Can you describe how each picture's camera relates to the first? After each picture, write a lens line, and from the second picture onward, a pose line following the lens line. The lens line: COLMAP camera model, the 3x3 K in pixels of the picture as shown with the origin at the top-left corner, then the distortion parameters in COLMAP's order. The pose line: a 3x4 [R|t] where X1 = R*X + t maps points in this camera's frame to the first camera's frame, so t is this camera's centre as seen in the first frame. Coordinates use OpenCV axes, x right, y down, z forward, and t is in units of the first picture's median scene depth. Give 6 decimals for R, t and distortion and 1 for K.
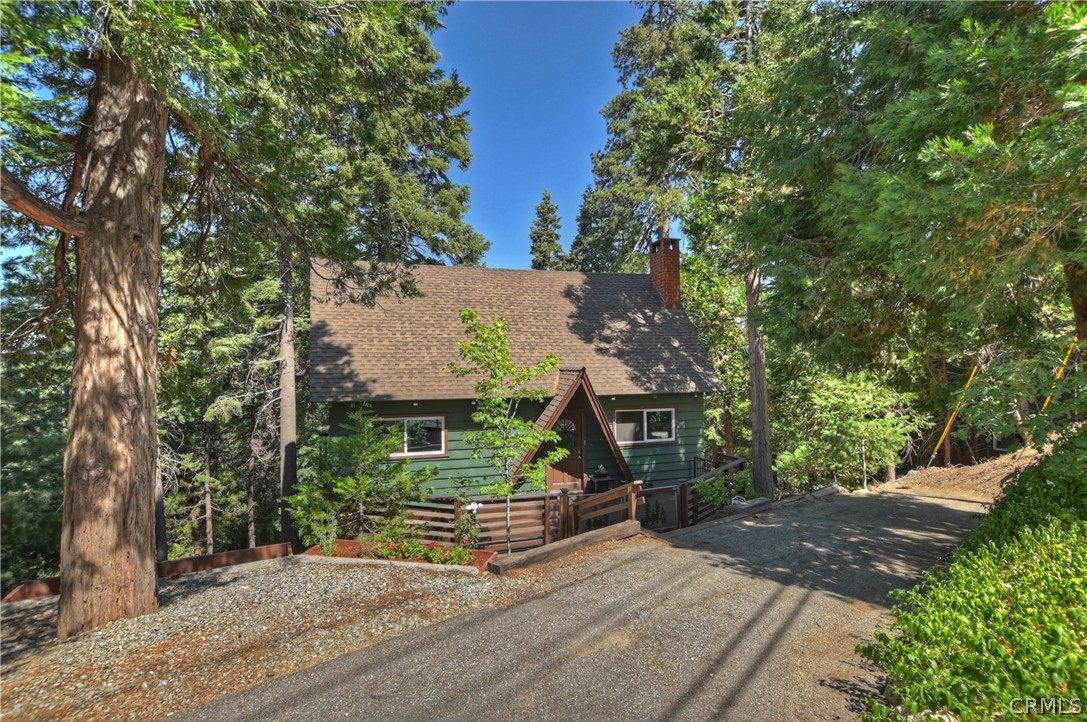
lens RADIAL K [[475.9, 0, 532.5], [0, 475.9, 361.8], [0, 0, 1]] dist [-0.005249, -0.001140]
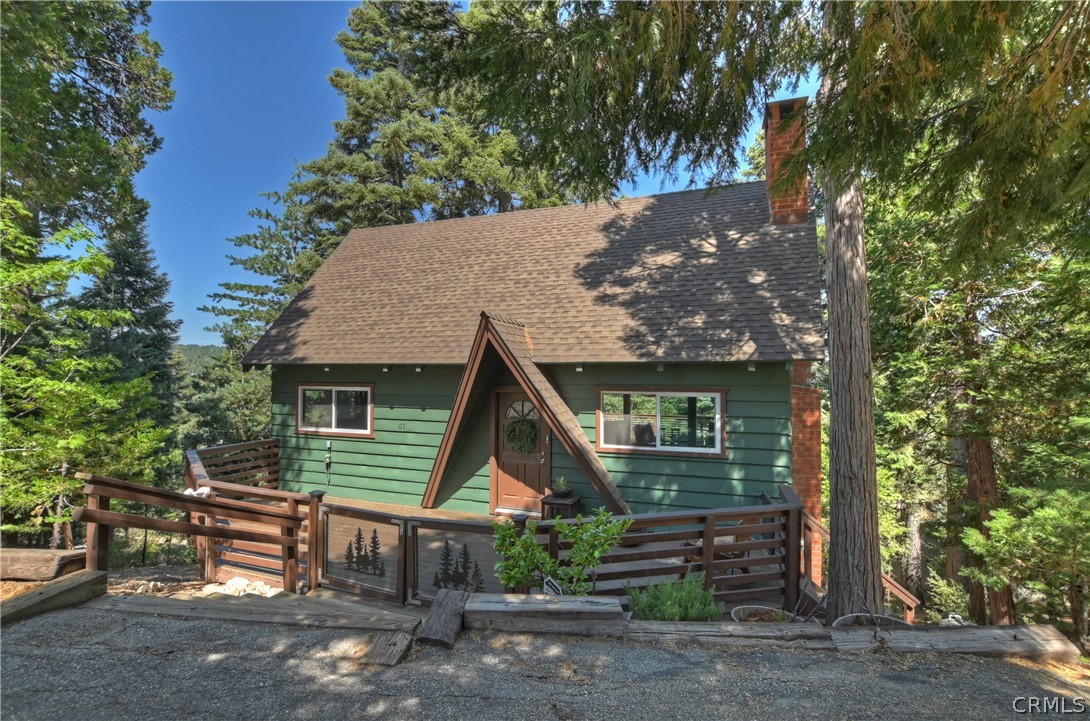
lens RADIAL K [[477.2, 0, 537.0], [0, 477.2, 360.5], [0, 0, 1]] dist [-0.005249, -0.001140]
pose [[0.813520, -0.004974, -0.581516, 0.464844], [-0.005523, 0.999852, -0.016279, 0.073968], [0.581511, 0.016455, 0.813372, 0.463800]]
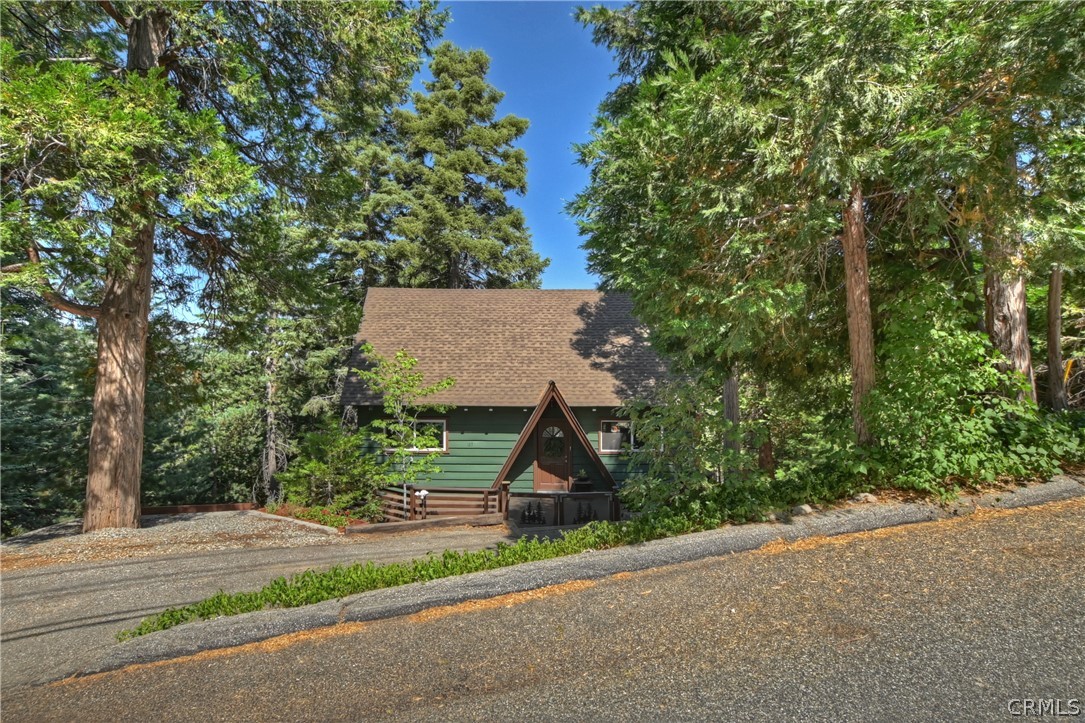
lens RADIAL K [[475.0, 0, 536.5], [0, 475.0, 363.7], [0, 0, 1]] dist [-0.005249, -0.001140]
pose [[0.960316, 0.008416, -0.278787, 0.335679], [-0.008073, 0.999965, 0.002379, -0.029538], [0.278797, -0.000033, 0.960350, -0.080927]]
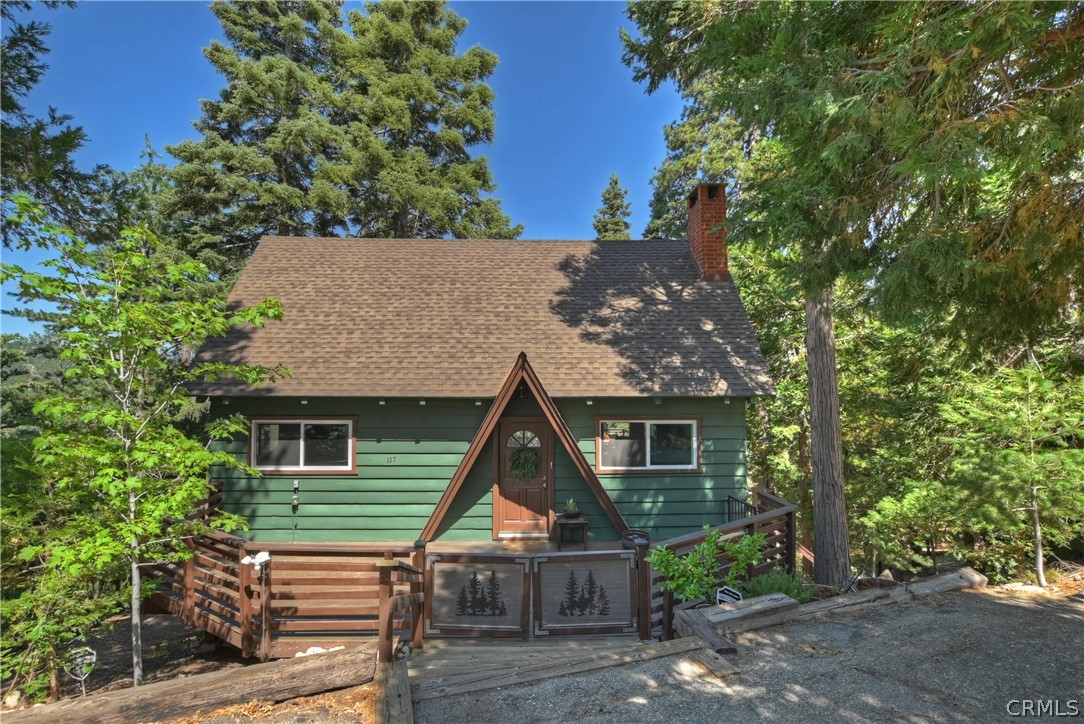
lens RADIAL K [[474.8, 0, 529.6], [0, 474.8, 361.2], [0, 0, 1]] dist [-0.011969, -0.001144]
pose [[0.969610, 0.000129, -0.244656, 0.246351], [-0.007365, 0.999562, -0.028662, 0.037367], [0.244545, 0.029592, 0.969186, 0.309428]]
